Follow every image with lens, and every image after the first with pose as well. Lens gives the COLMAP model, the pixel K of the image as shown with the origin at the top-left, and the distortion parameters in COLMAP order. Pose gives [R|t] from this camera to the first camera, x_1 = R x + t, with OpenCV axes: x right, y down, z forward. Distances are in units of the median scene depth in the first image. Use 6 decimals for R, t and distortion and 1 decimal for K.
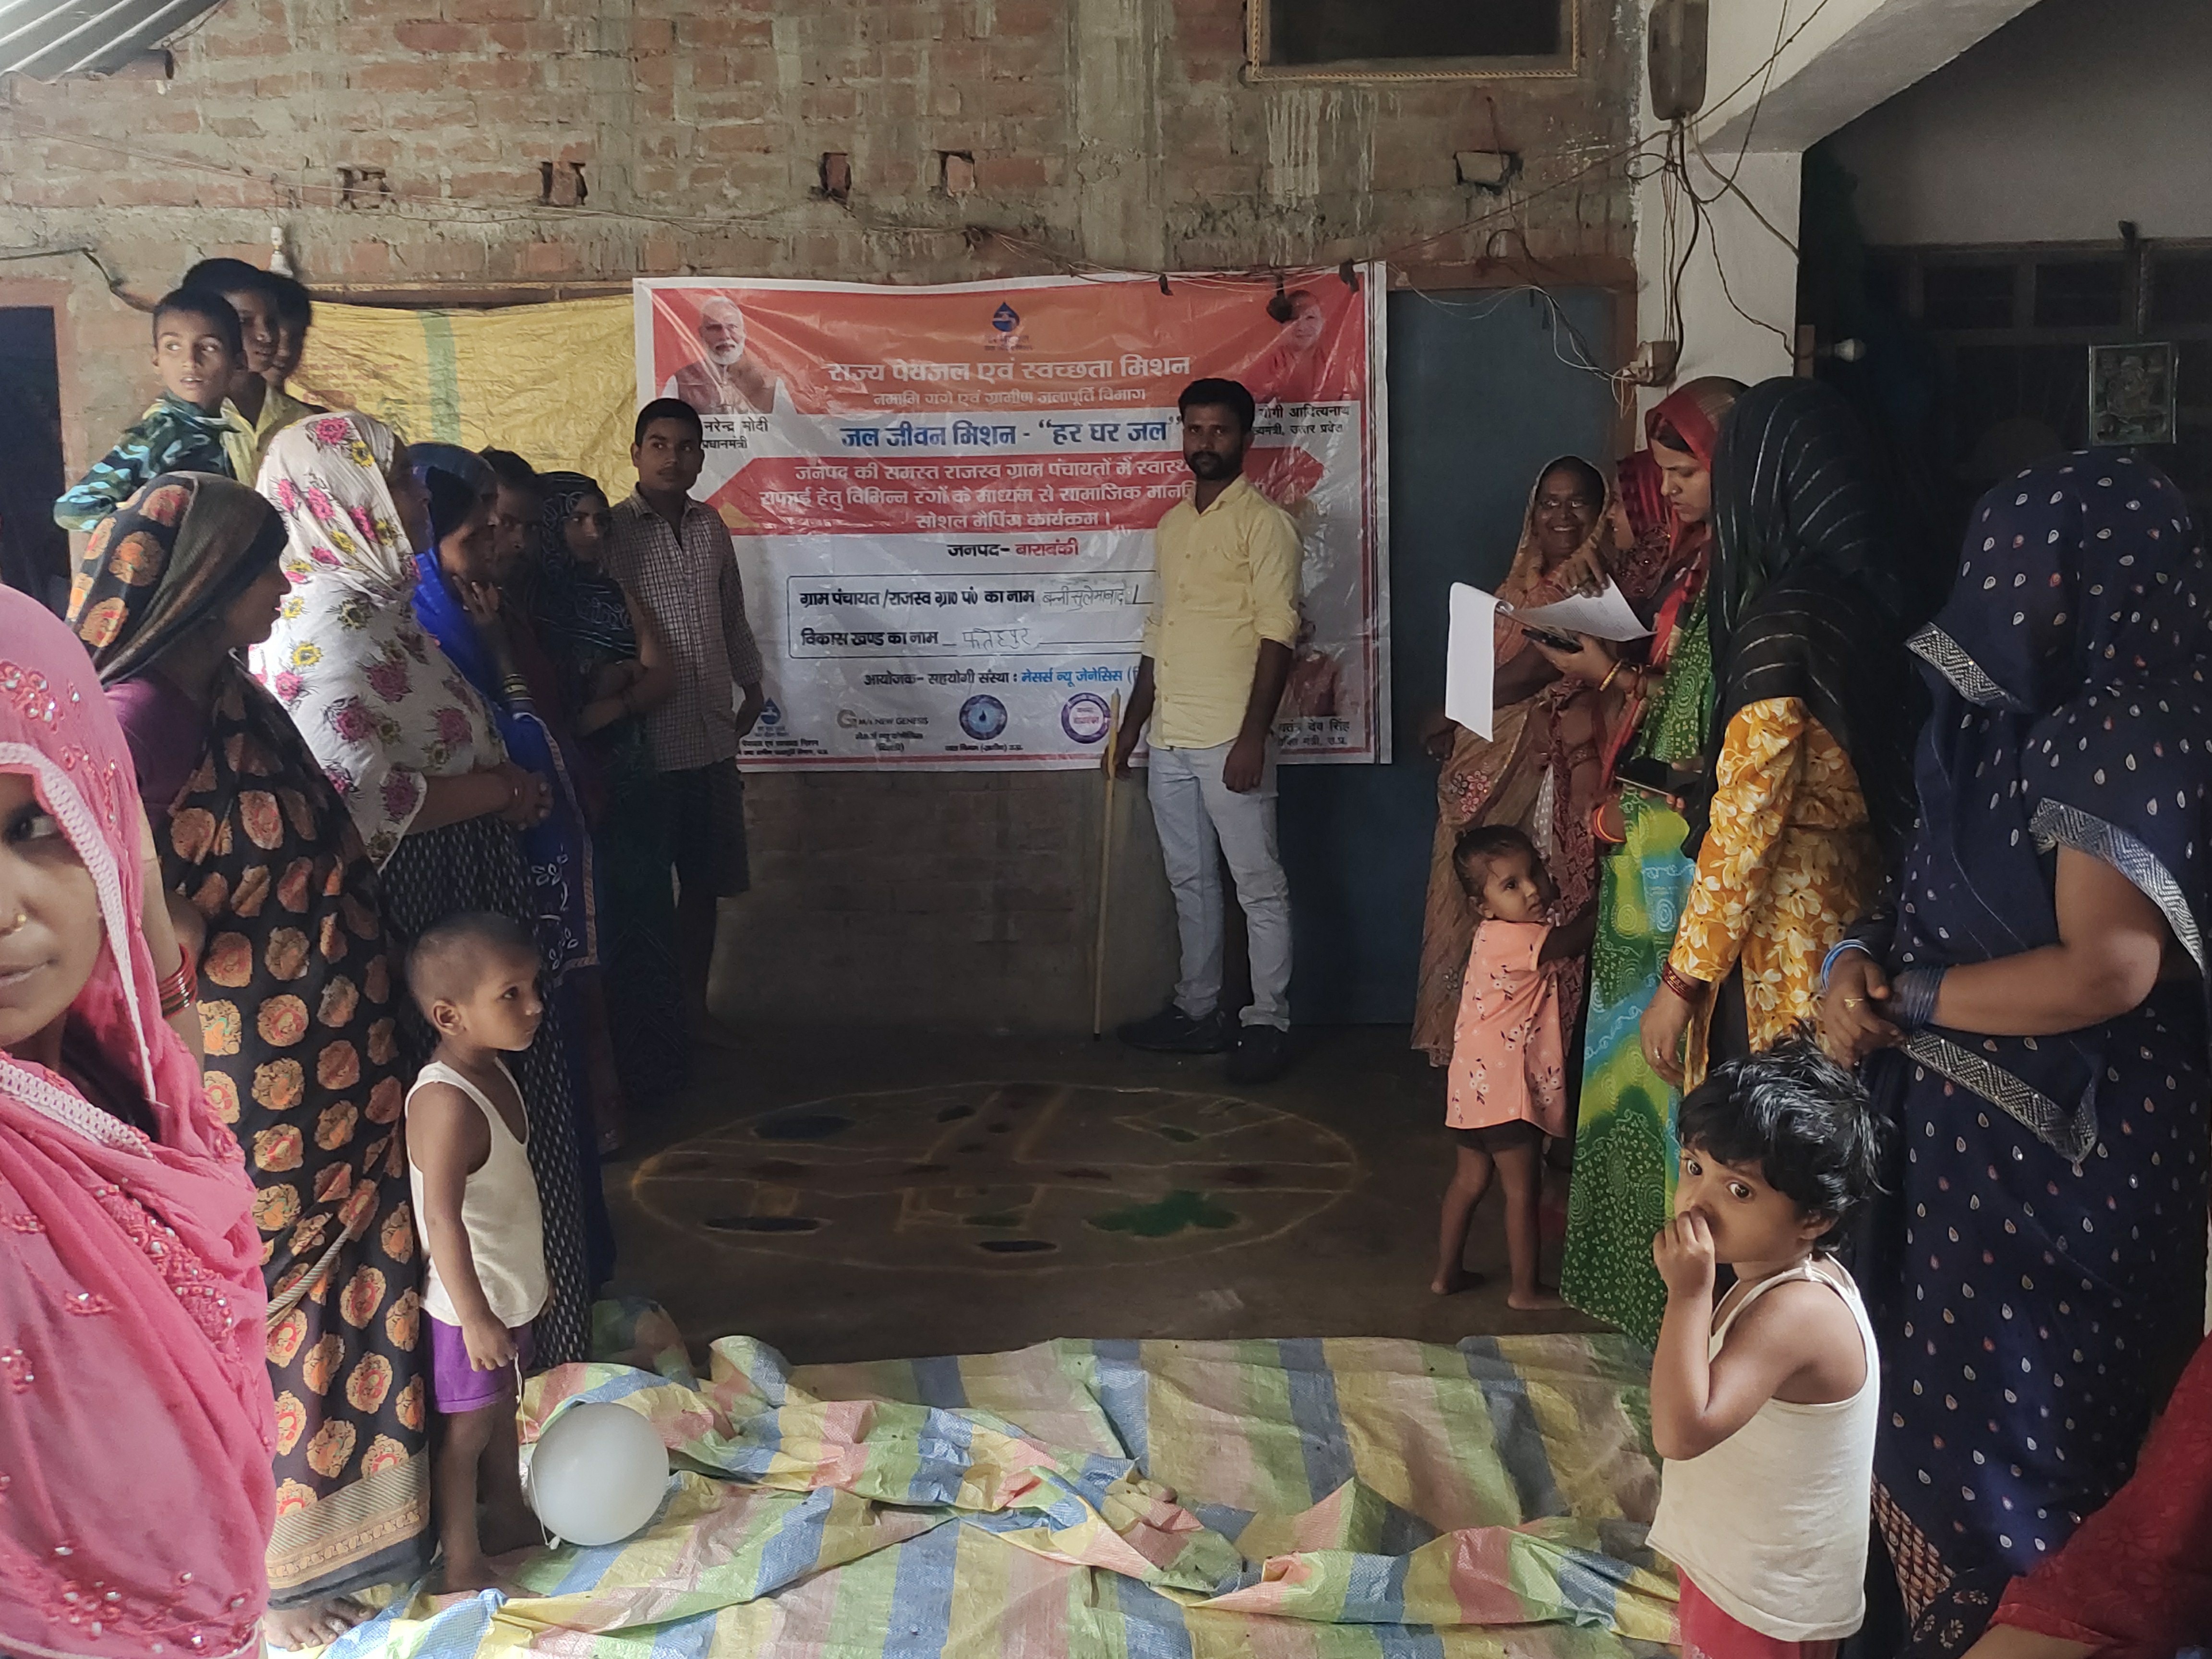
lens RADIAL K [[1765.8, 0, 1096.5], [0, 1765.8, 818.9], [0, 0, 1]] dist [0.040314, -0.022352]
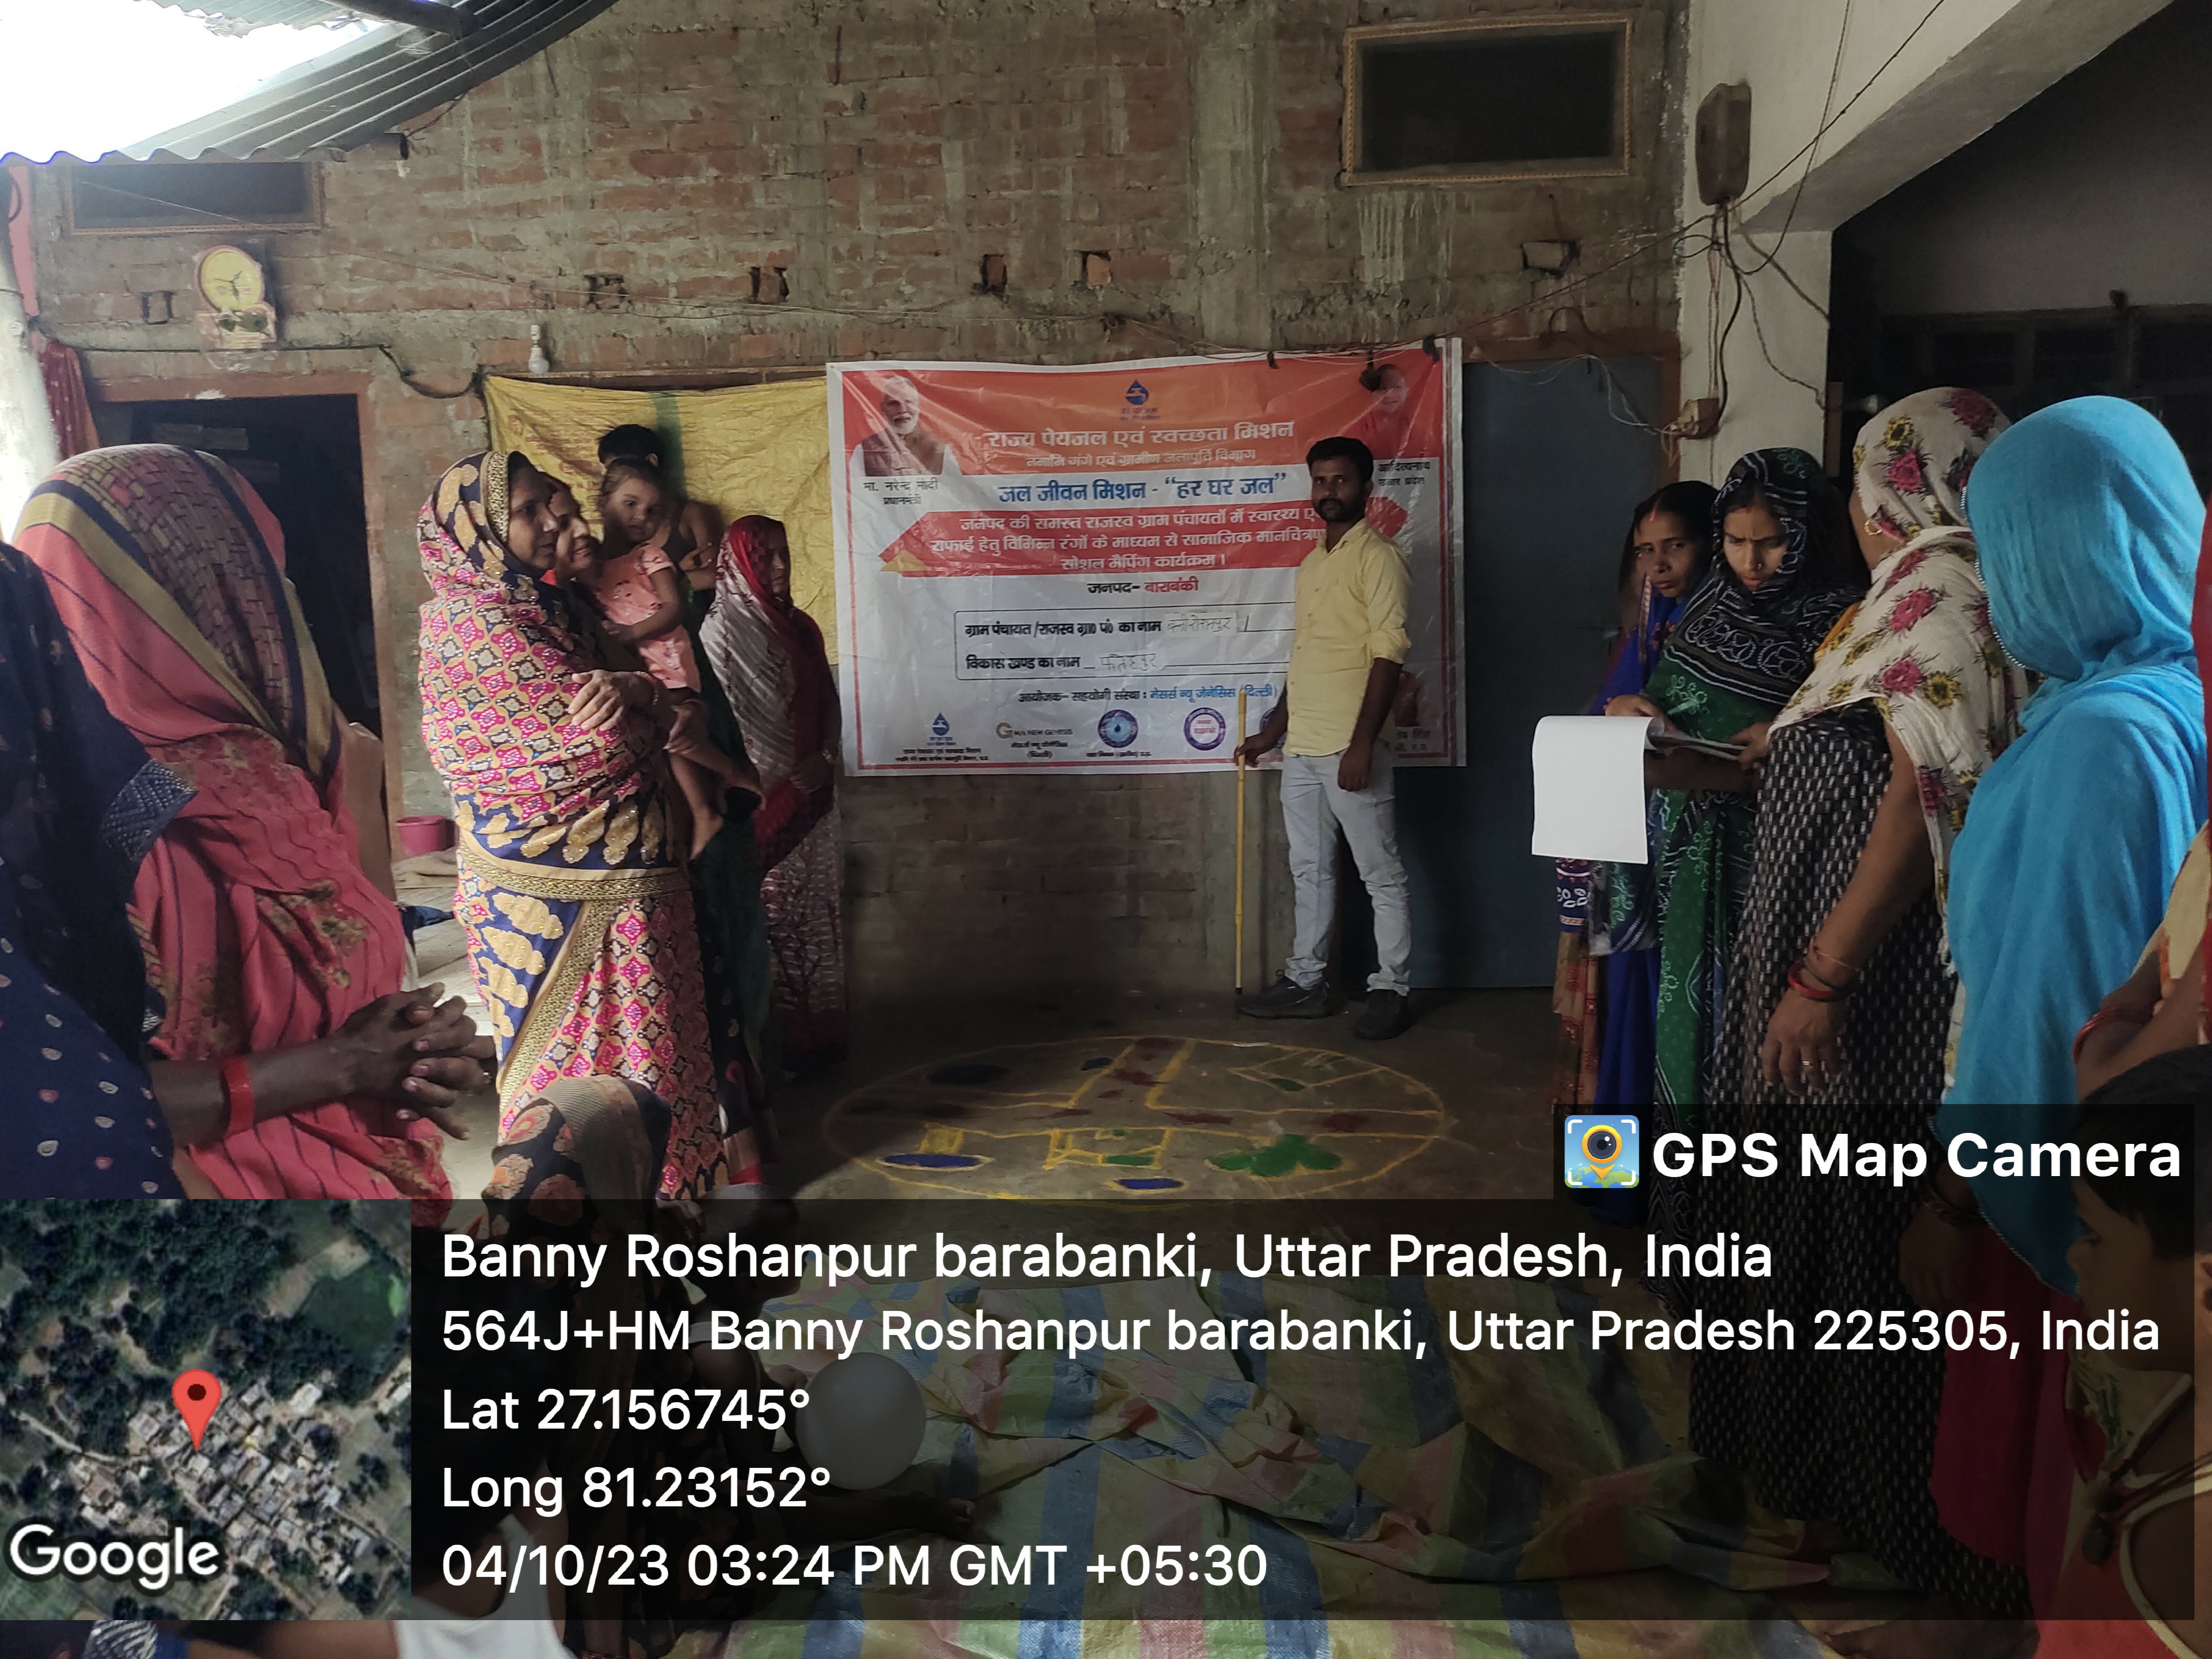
lens RADIAL K [[1765.8, 0, 1125.8], [0, 1765.8, 855.9], [0, 0, 1]] dist [0.040314, -0.022352]
pose [[0.997906, 0.000597, -0.064672, 0.017850], [0.001170, 0.999627, 0.027276, -0.004584], [0.064664, -0.027295, 0.997534, -0.187643]]
